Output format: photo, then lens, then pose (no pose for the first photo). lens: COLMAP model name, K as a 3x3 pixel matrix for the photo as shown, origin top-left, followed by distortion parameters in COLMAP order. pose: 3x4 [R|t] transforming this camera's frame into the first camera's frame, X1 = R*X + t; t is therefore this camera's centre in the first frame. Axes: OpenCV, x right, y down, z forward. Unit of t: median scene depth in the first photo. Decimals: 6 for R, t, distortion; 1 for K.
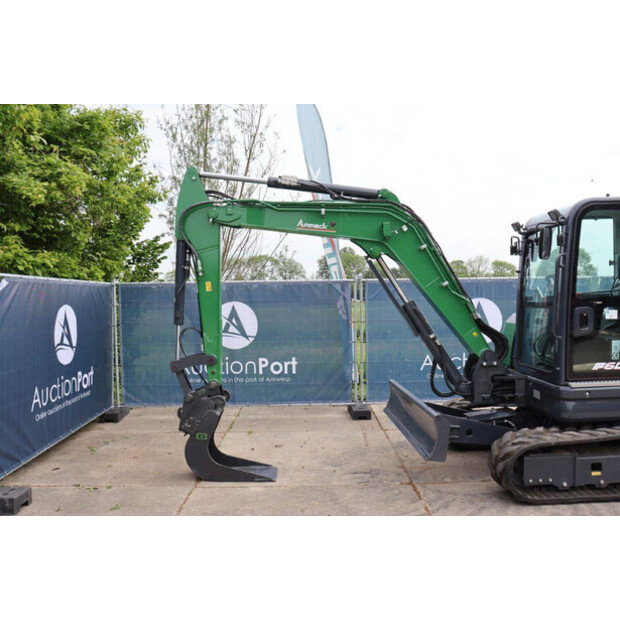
lens RADIAL K [[544.1, 0, 310.0], [0, 544.1, 310.0], [0, 0, 1]] dist [-0.160770, 0.166608]
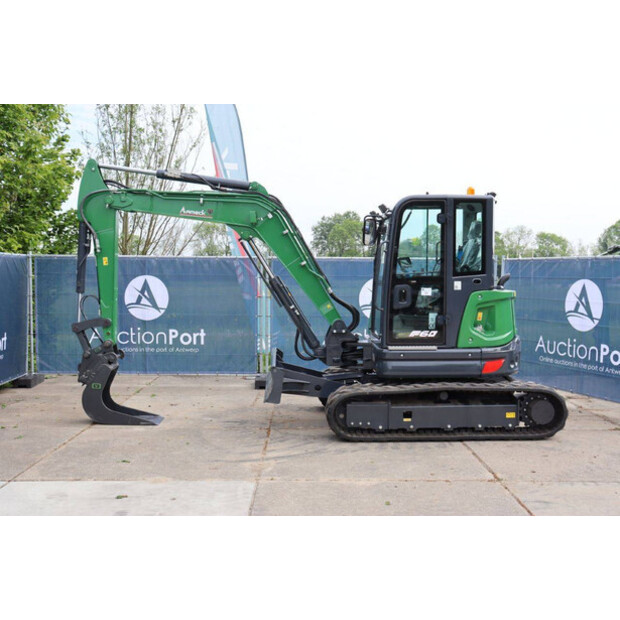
lens RADIAL K [[705.5, 0, 310.0], [0, 705.5, 310.0], [0, 0, 1]] dist [-0.038337, 0.022002]
pose [[0.999729, 0.022824, 0.004668, 0.255777], [-0.022941, 0.999377, 0.026821, 0.012043], [-0.004053, -0.026921, 0.999629, -0.549162]]
